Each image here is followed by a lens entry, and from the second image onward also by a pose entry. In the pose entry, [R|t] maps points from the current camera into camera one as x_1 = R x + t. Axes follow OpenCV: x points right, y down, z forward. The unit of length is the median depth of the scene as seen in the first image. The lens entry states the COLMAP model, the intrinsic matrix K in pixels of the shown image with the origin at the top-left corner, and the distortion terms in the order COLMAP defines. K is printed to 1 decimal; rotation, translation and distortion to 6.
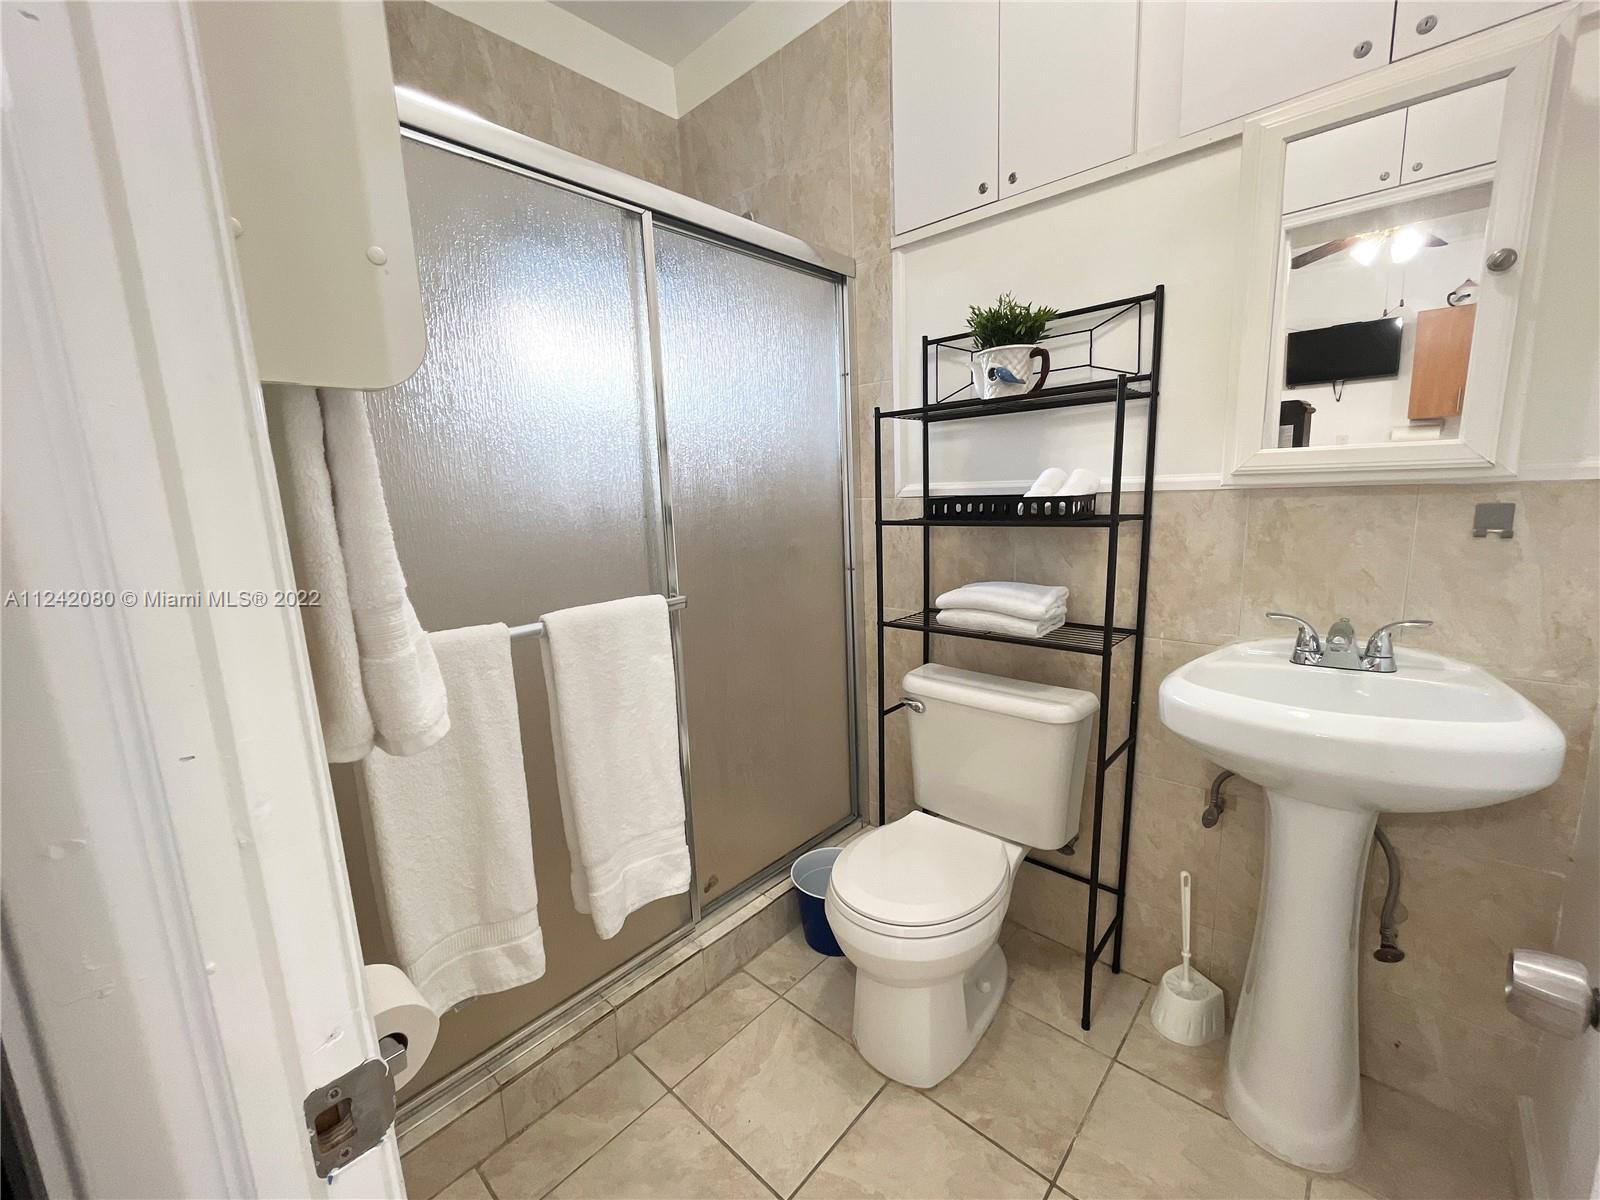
lens RADIAL K [[652.3, 0, 800.3], [0, 652.3, 602.6], [0, 0, 1]] dist [0.000387, -0.001169]
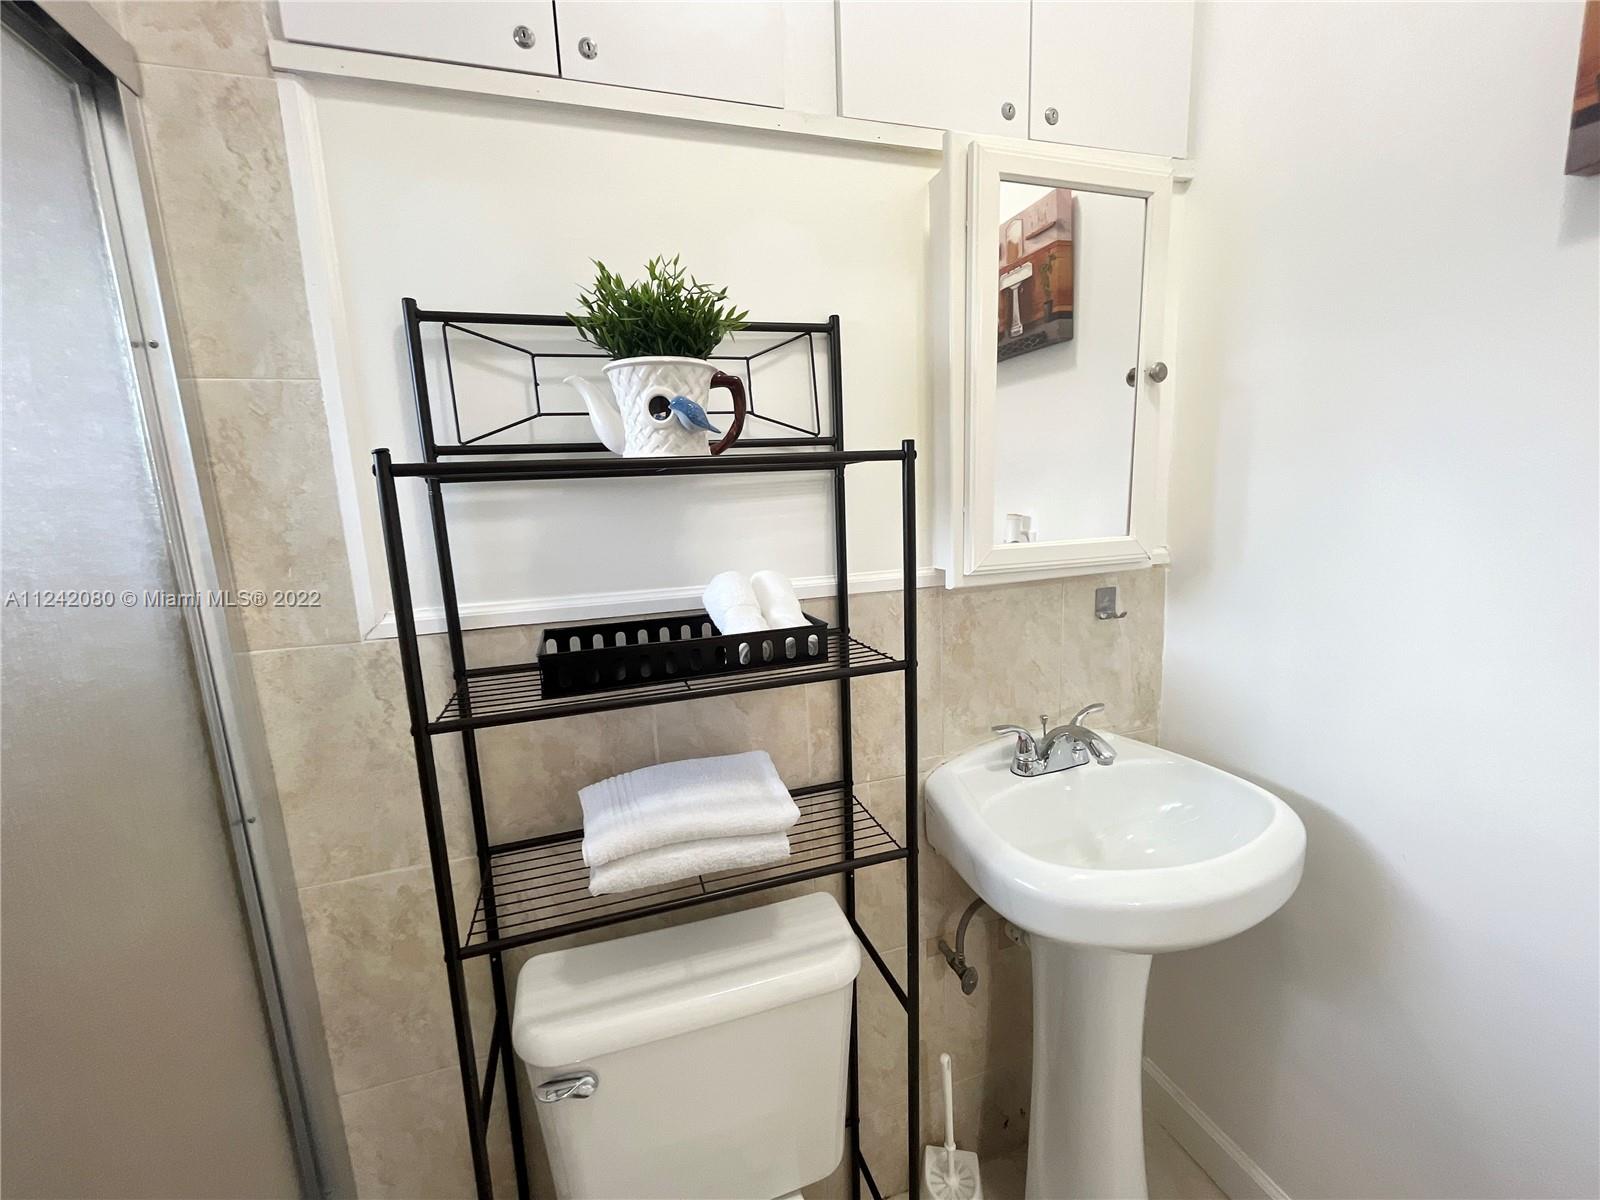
lens RADIAL K [[652.3, 0, 800.3], [0, 652.3, 602.6], [0, 0, 1]] dist [0.000387, -0.001169]
pose [[0.497421, -0.127092, 0.858149, -0.113711], [0.172625, 0.983929, 0.045659, -0.201814], [-0.850161, 0.125426, 0.511366, 0.659546]]
